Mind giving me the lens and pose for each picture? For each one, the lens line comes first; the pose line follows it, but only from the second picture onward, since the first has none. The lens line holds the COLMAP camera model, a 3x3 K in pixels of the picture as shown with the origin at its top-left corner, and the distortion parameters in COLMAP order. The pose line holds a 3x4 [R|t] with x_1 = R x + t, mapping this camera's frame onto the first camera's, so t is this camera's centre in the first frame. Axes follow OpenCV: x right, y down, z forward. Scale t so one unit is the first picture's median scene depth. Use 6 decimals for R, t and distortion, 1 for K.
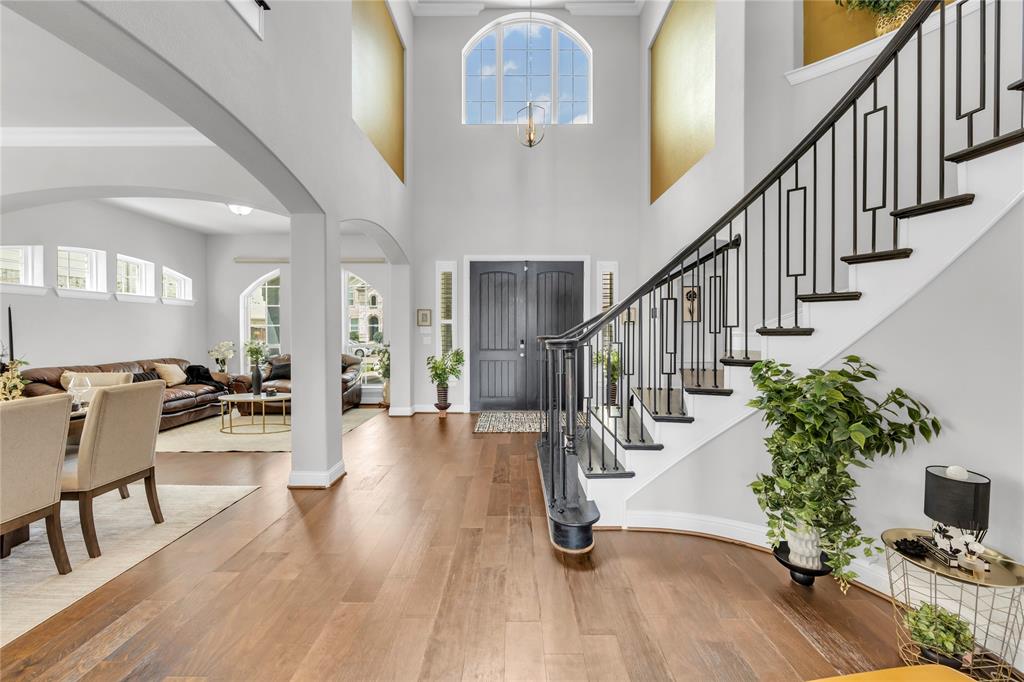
lens RADIAL K [[419.0, 0, 513.2], [0, 419.0, 335.4], [0, 0, 1]] dist [0.014297, 0.000162]
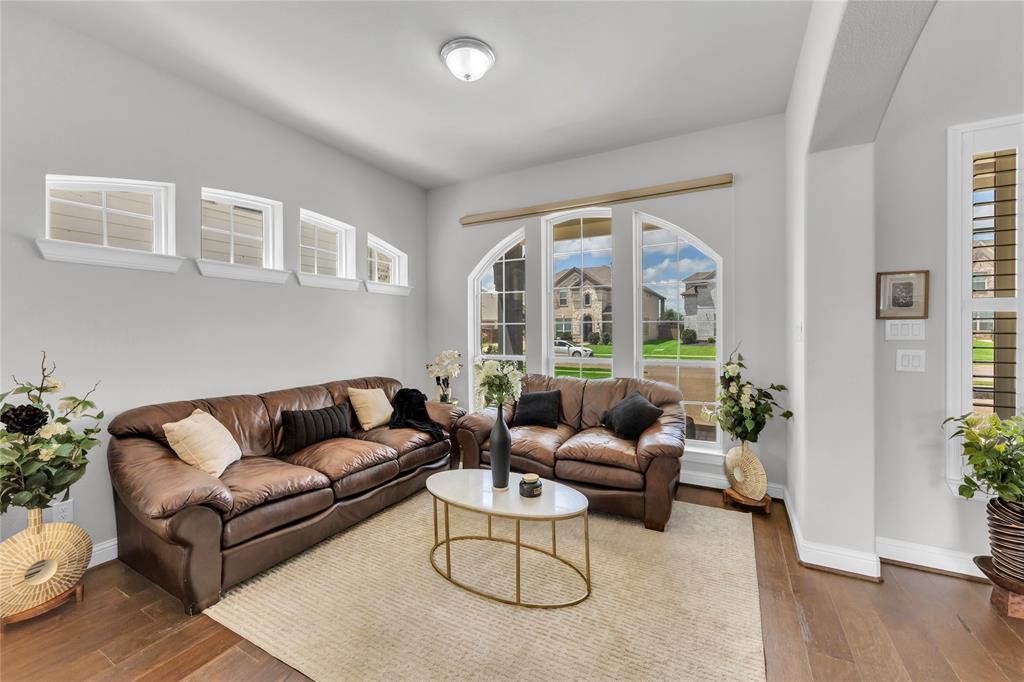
lens RADIAL K [[403.7, 0, 510.2], [0, 403.7, 332.1], [0, 0, 1]] dist [-0.001822, 0.000002]
pose [[0.888793, -0.004797, -0.458285, -0.355045], [0.001340, 0.999968, -0.007867, -0.007476], [0.458308, 0.006378, 0.888771, 0.553585]]
